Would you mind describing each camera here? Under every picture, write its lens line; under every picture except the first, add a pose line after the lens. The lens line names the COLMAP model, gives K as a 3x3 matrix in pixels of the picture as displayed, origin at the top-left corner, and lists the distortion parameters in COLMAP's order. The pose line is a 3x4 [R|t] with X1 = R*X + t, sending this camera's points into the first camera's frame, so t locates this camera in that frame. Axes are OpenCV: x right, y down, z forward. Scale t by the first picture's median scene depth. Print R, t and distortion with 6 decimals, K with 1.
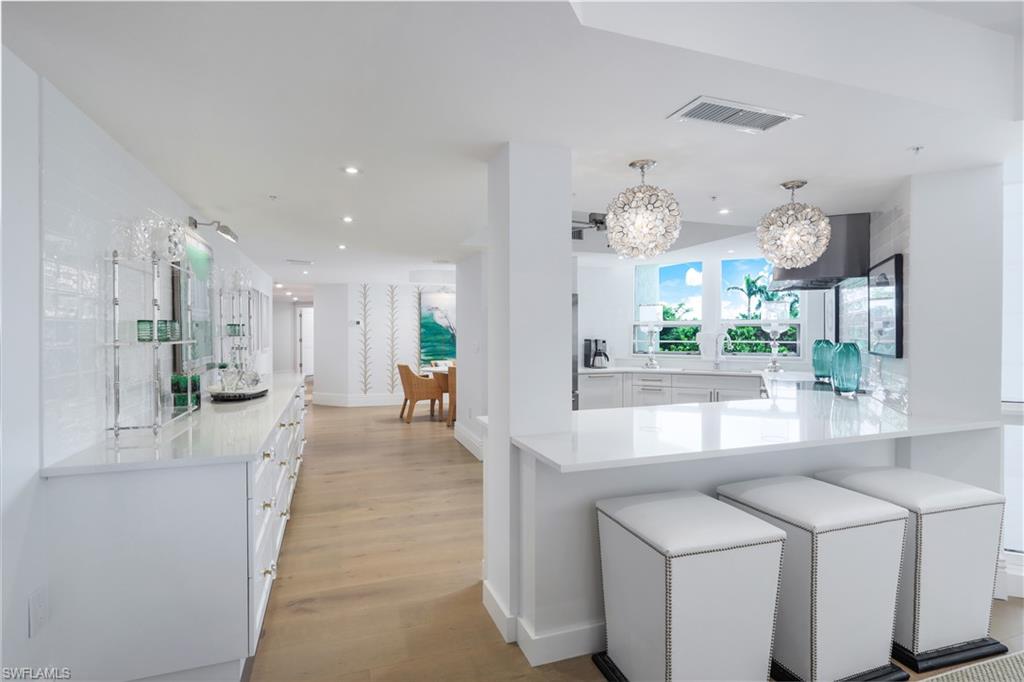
lens RADIAL K [[423.6, 0, 510.5], [0, 423.6, 335.4], [0, 0, 1]] dist [0.000872, 0.000027]
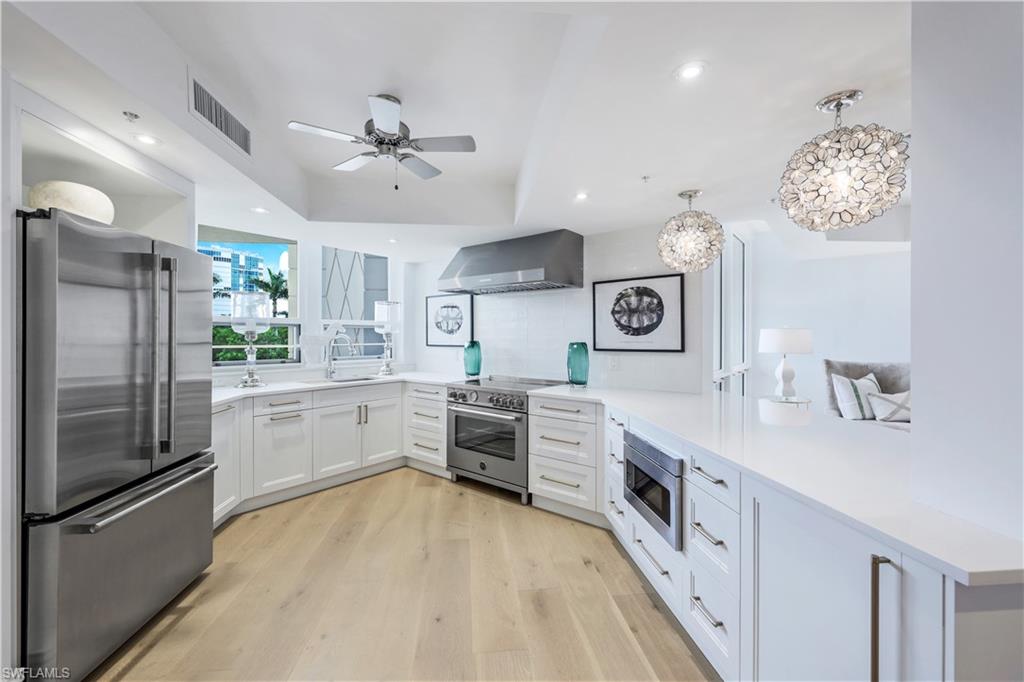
lens RADIAL K [[409.3, 0, 511.9], [0, 409.3, 336.7], [0, 0, 1]] dist [0.000958, 0.000132]
pose [[0.293559, -0.002812, 0.955937, -0.115092], [0.000516, 0.999996, 0.002783, -0.002008], [-0.955941, -0.000324, 0.293559, 0.287902]]
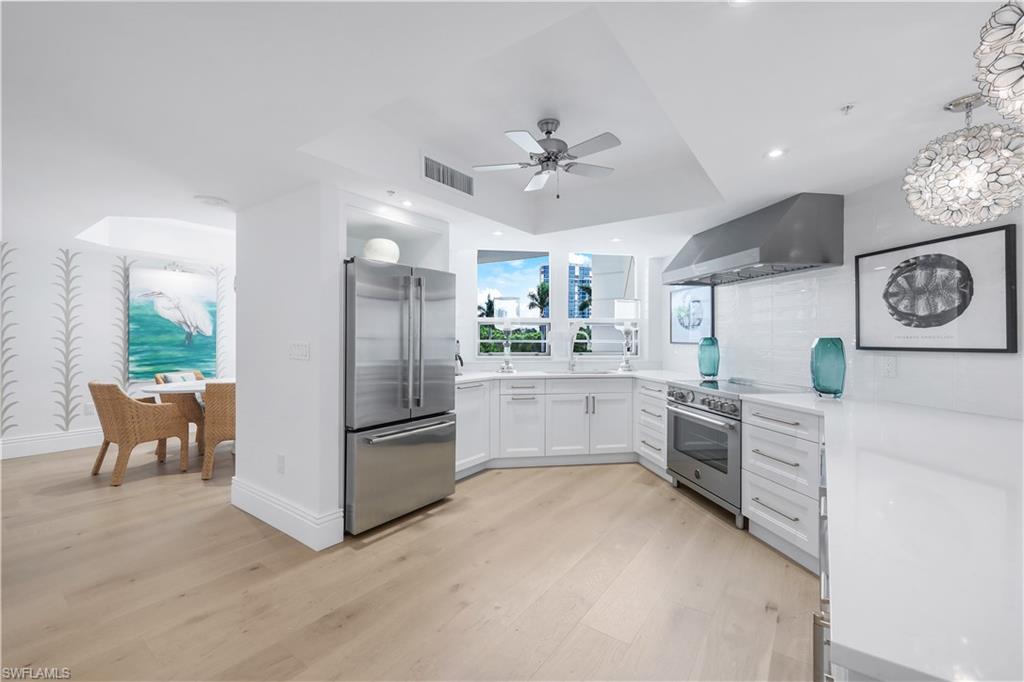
lens RADIAL K [[423.6, 0, 510.5], [0, 423.6, 335.4], [0, 0, 1]] dist [0.000872, 0.000027]
pose [[0.850036, 0.002006, 0.526721, -0.076405], [-0.000315, 0.999995, -0.003300, 0.004357], [-0.526724, 0.002639, 0.850032, 0.195133]]
